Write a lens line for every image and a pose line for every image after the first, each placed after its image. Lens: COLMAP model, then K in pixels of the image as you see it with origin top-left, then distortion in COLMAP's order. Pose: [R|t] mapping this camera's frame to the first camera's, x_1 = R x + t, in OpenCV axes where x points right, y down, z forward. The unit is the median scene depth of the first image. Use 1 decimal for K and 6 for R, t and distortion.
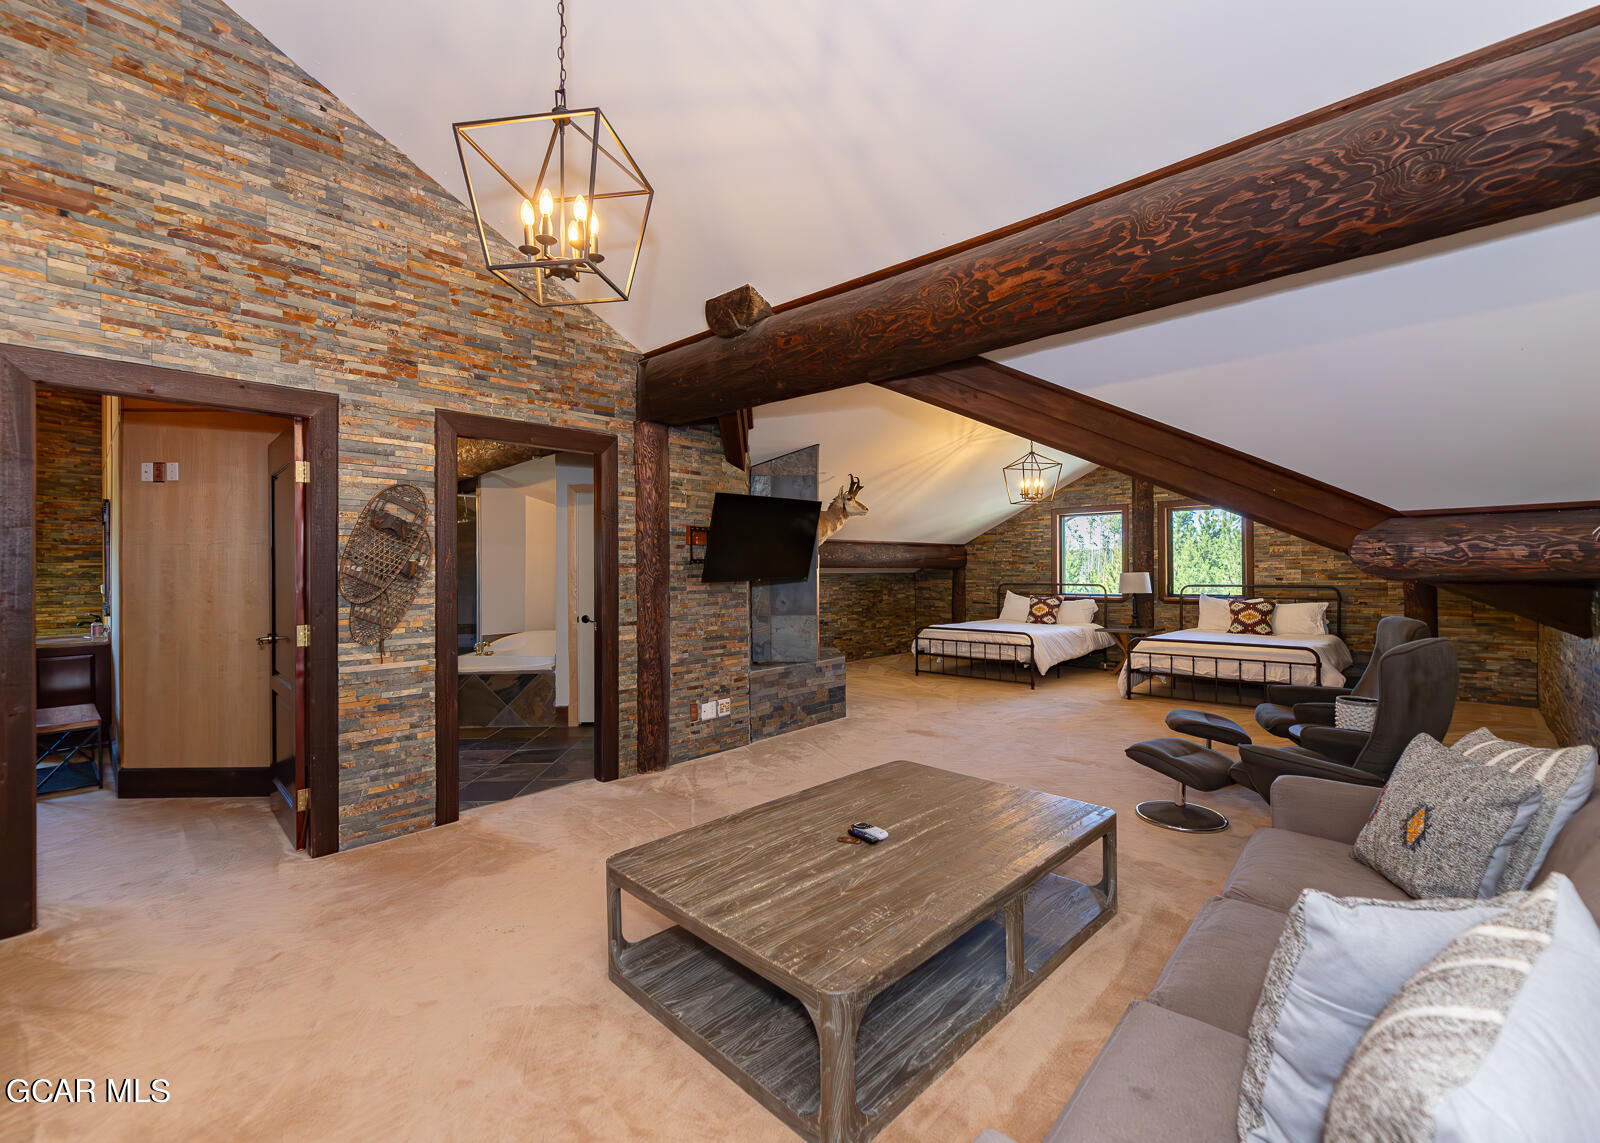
lens RADIAL K [[728.0, 0, 800.0], [0, 728.0, 571.5], [0, 0, 1]] dist [0.000614, 0.000043]
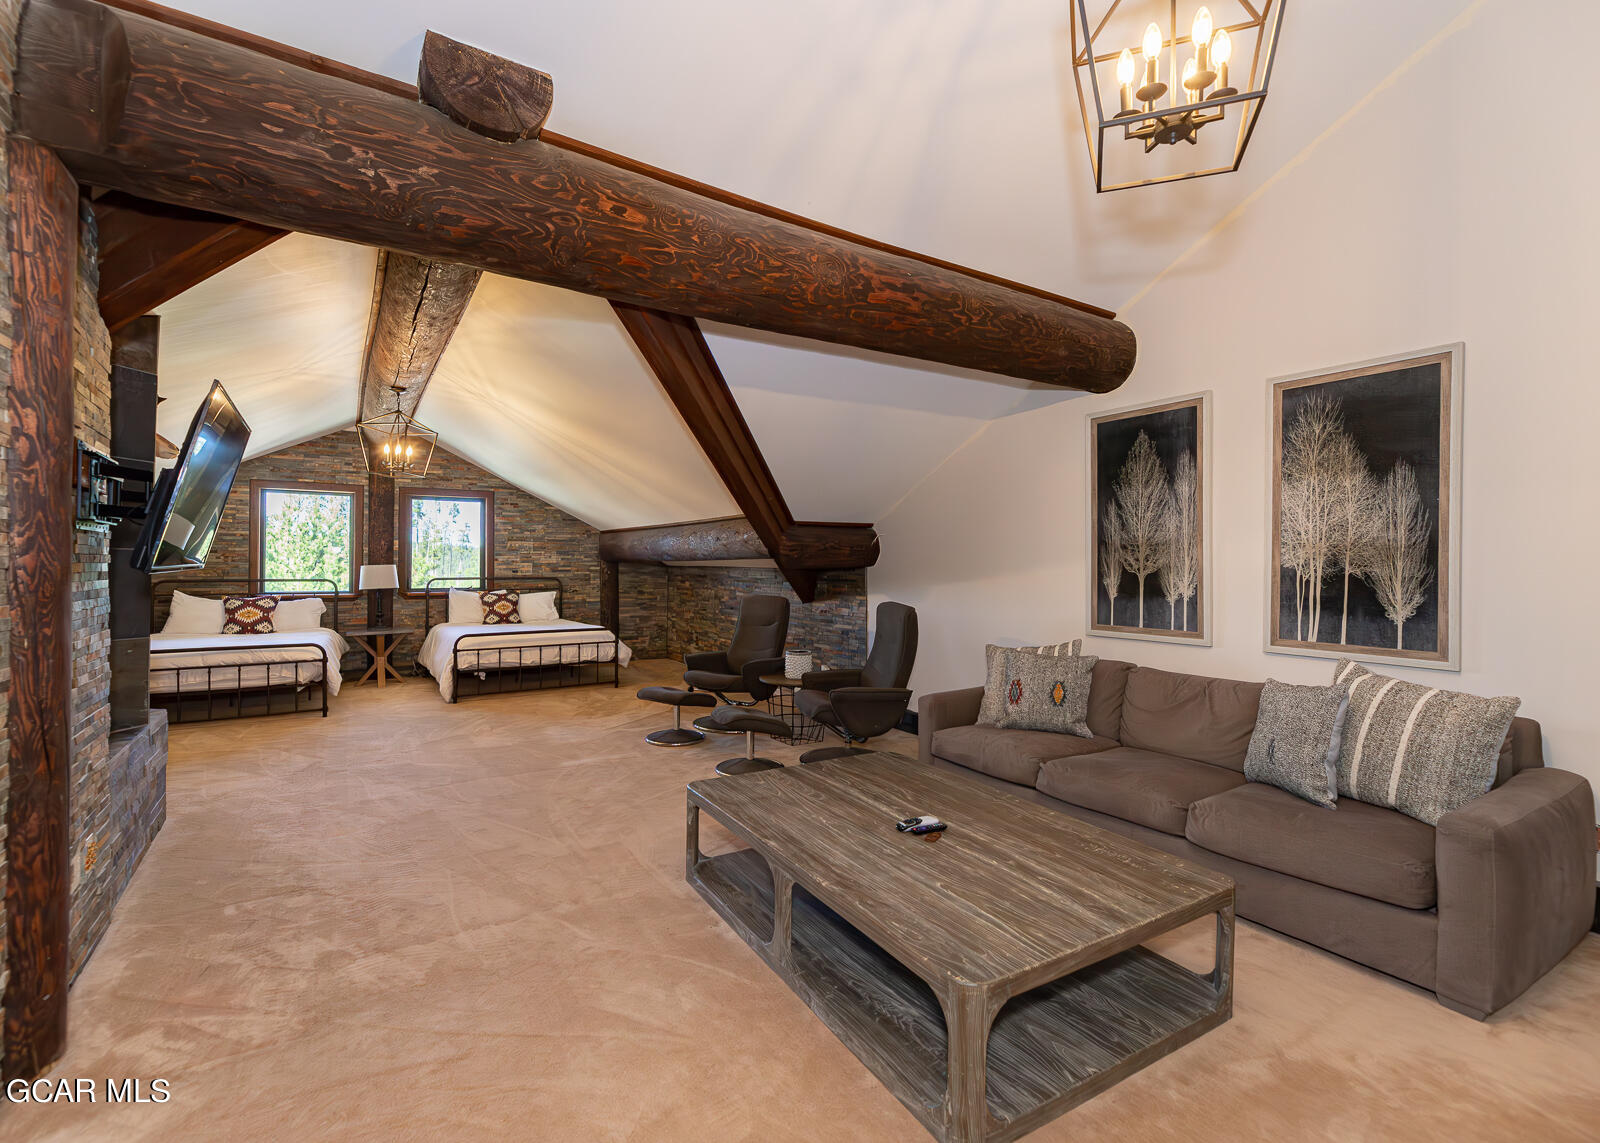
lens RADIAL K [[722.8, 0, 829.9], [0, 722.8, 563.6], [0, 0, 1]] dist [-0.005744, 0.000180]
pose [[0.214939, 0.009240, 0.976584, -0.469436], [-0.000136, 0.999956, -0.009431, 0.013706], [-0.976627, 0.001895, 0.214931, 0.499201]]
